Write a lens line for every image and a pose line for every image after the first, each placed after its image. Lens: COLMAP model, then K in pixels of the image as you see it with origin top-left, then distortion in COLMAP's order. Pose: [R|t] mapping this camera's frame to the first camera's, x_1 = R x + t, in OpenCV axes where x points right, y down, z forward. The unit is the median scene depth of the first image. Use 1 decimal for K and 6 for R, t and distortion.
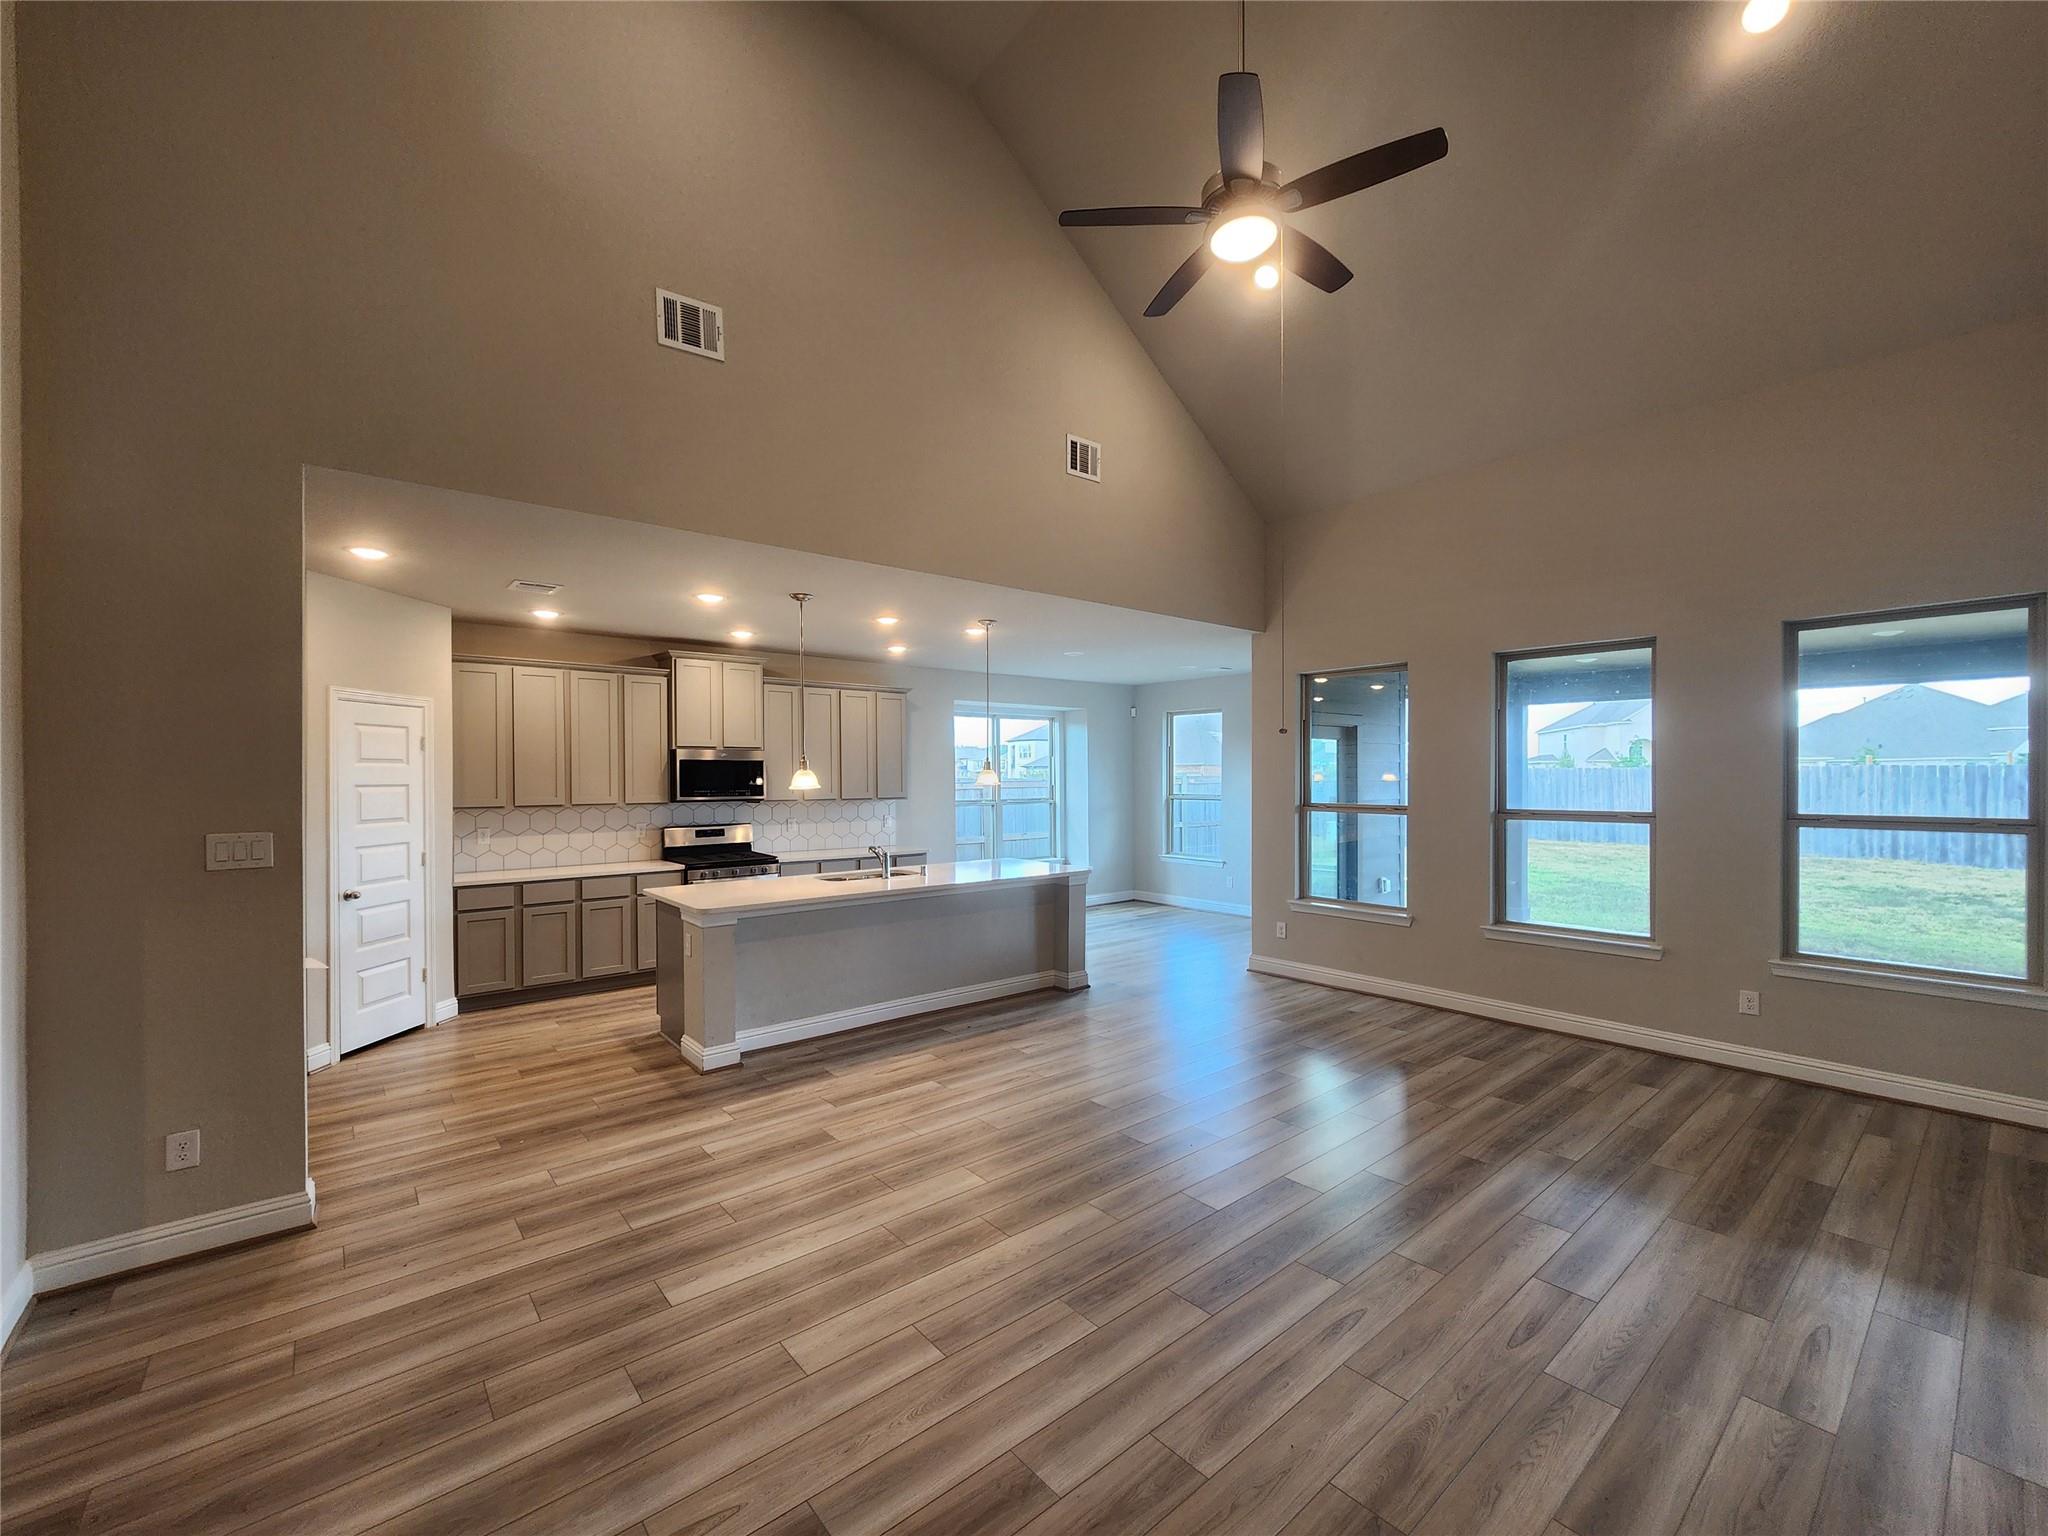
lens RADIAL K [[840.5, 0, 1016.7], [0, 840.5, 786.0], [0, 0, 1]] dist [0.005491, 0.000404]
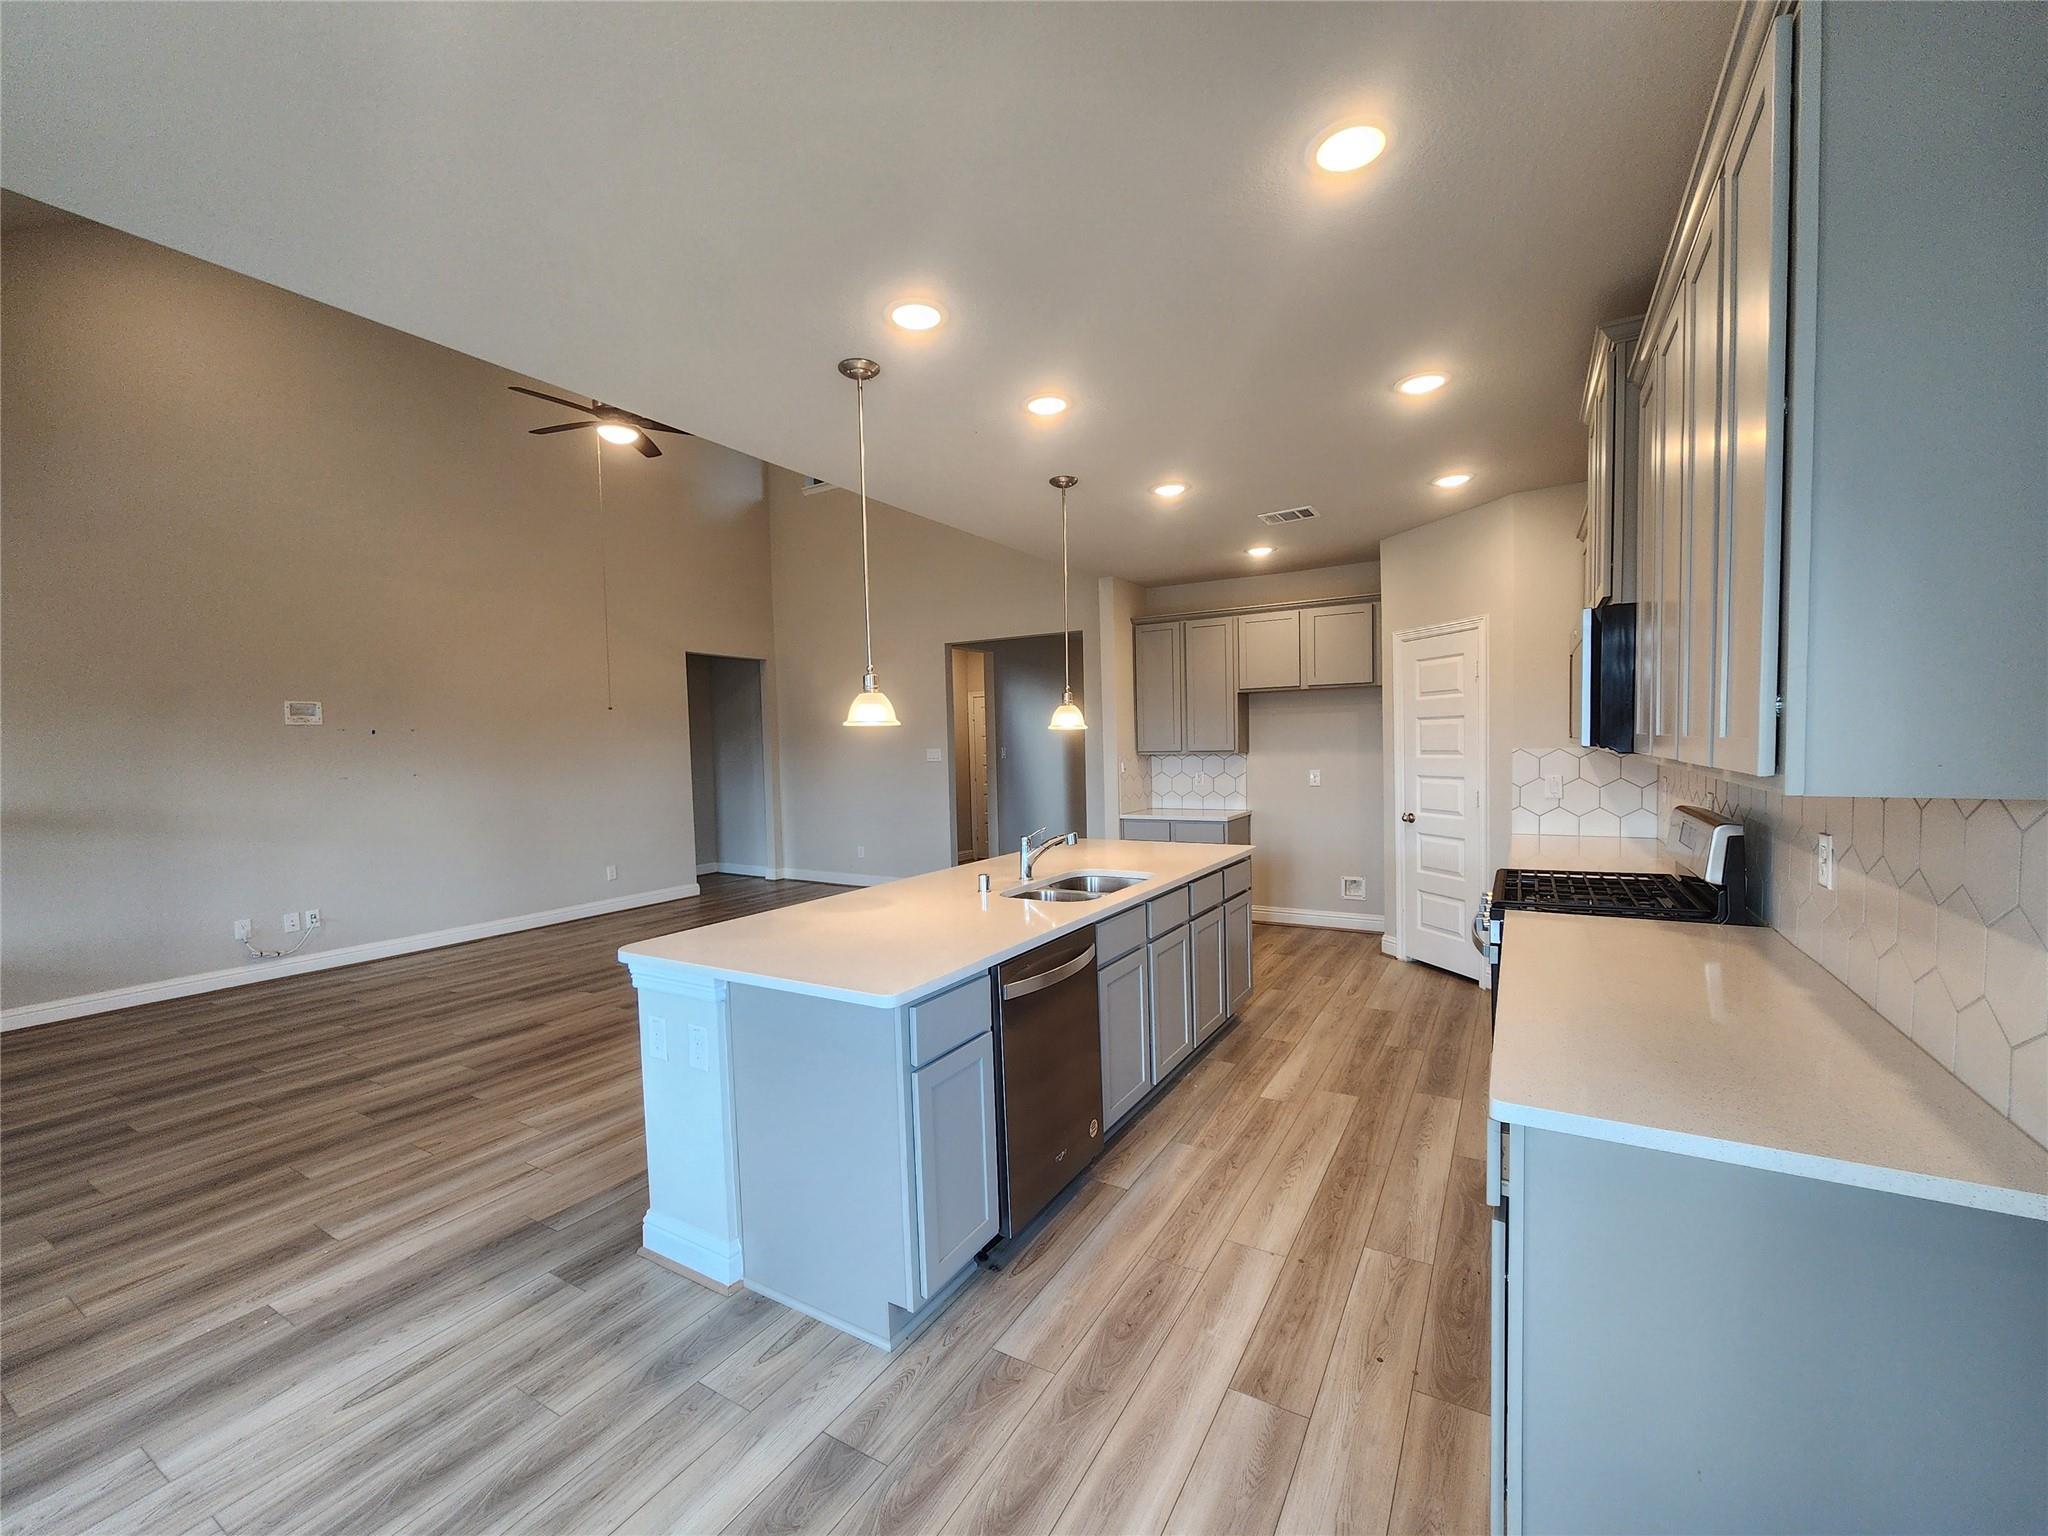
lens RADIAL K [[840.5, 0, 1016.7], [0, 840.5, 786.0], [0, 0, 1]] dist [0.005491, 0.000404]
pose [[-0.944668, 0.040777, -0.325483, 0.050257], [0.022420, 0.997949, 0.059954, 0.008059], [0.327260, 0.049339, -0.943645, 1.714938]]
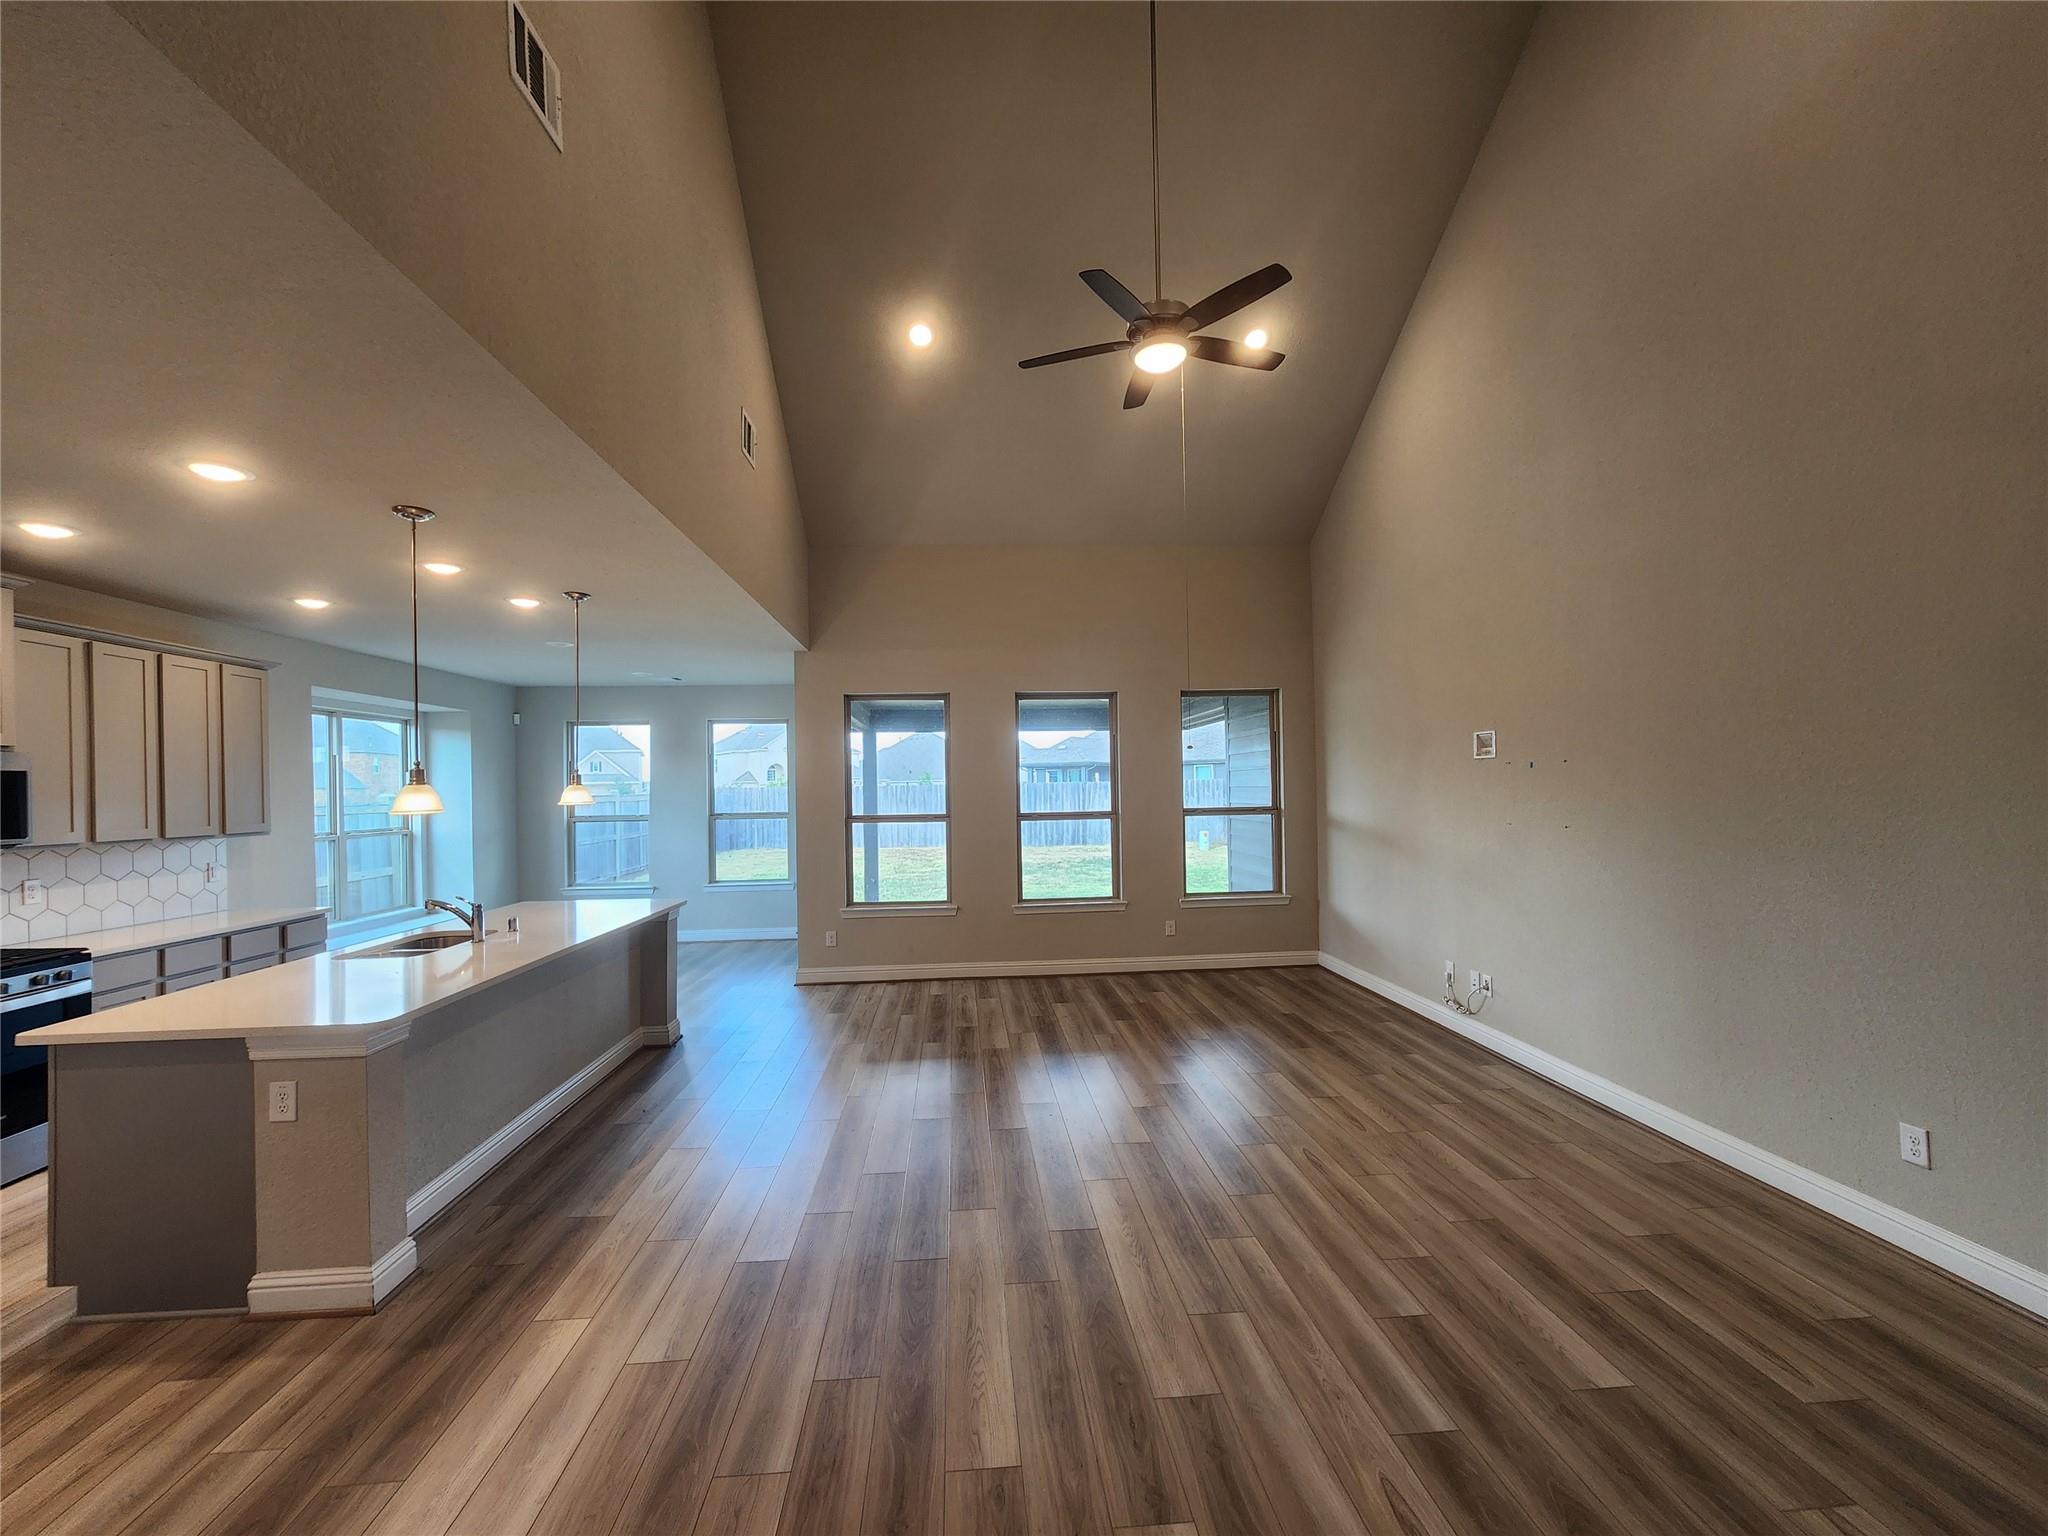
lens RADIAL K [[840.5, 0, 1016.7], [0, 840.5, 786.0], [0, 0, 1]] dist [0.005491, 0.000404]
pose [[0.587490, -0.004183, 0.809221, -0.498232], [0.025644, 0.999581, -0.013450, 0.002725], [-0.808825, 0.028653, 0.587351, 0.255237]]
